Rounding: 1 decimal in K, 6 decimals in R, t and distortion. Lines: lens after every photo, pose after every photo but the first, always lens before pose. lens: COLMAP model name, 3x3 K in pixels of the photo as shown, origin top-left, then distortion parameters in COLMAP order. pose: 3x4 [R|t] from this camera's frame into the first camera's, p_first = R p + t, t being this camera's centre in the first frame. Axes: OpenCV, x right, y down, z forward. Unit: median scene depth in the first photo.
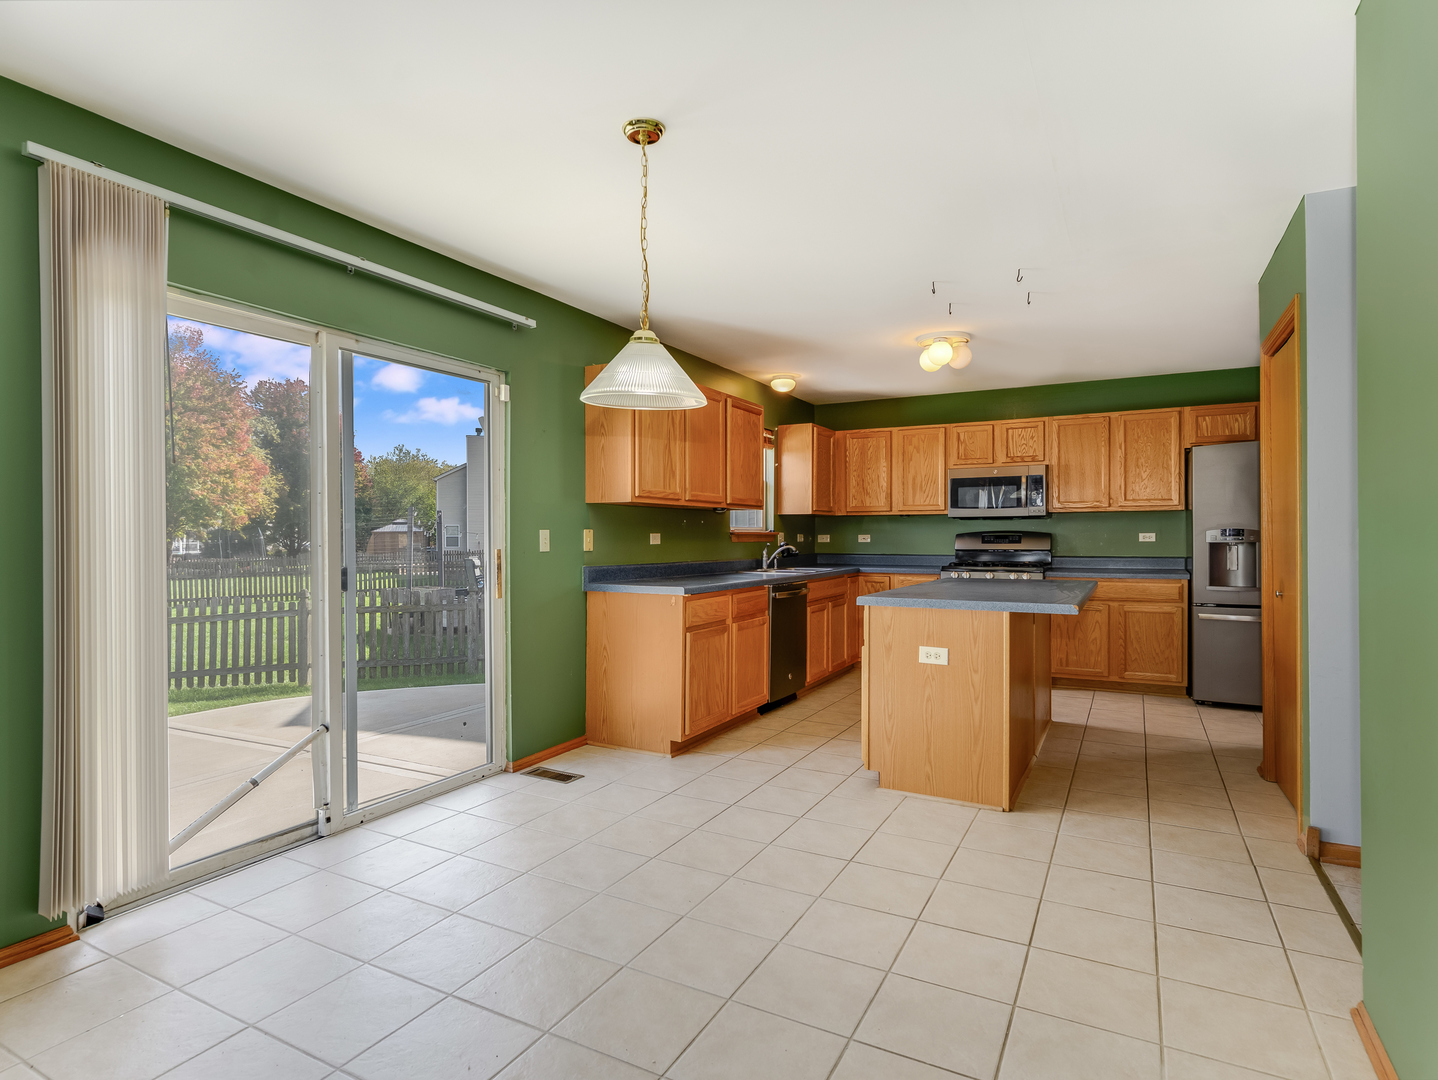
lens RADIAL K [[782.4, 0, 684.6], [0, 782.4, 535.5], [0, 0, 1]] dist [0.003393, -0.001923]
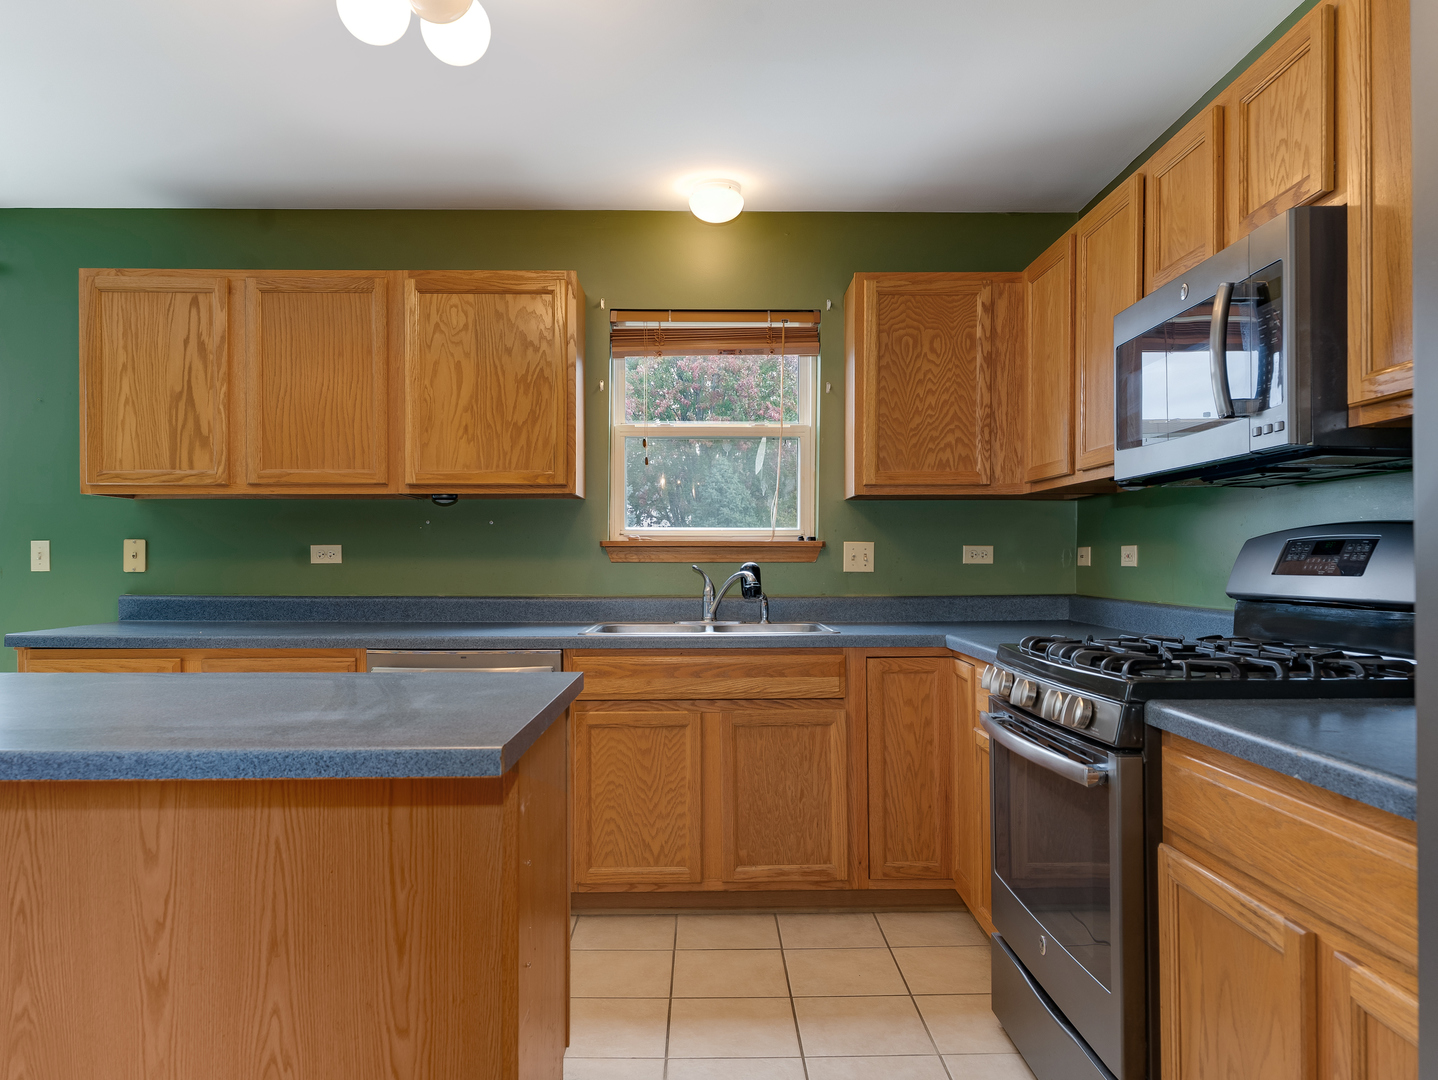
lens RADIAL K [[988.7, 0, 712.1], [0, 988.7, 552.9], [0, 0, 1]] dist [0.010034, -0.003607]
pose [[0.509626, -0.001939, -0.860394, 0.672227], [0.000840, 0.999998, -0.001756, 0.004377], [0.860396, 0.000172, 0.509627, 0.793846]]
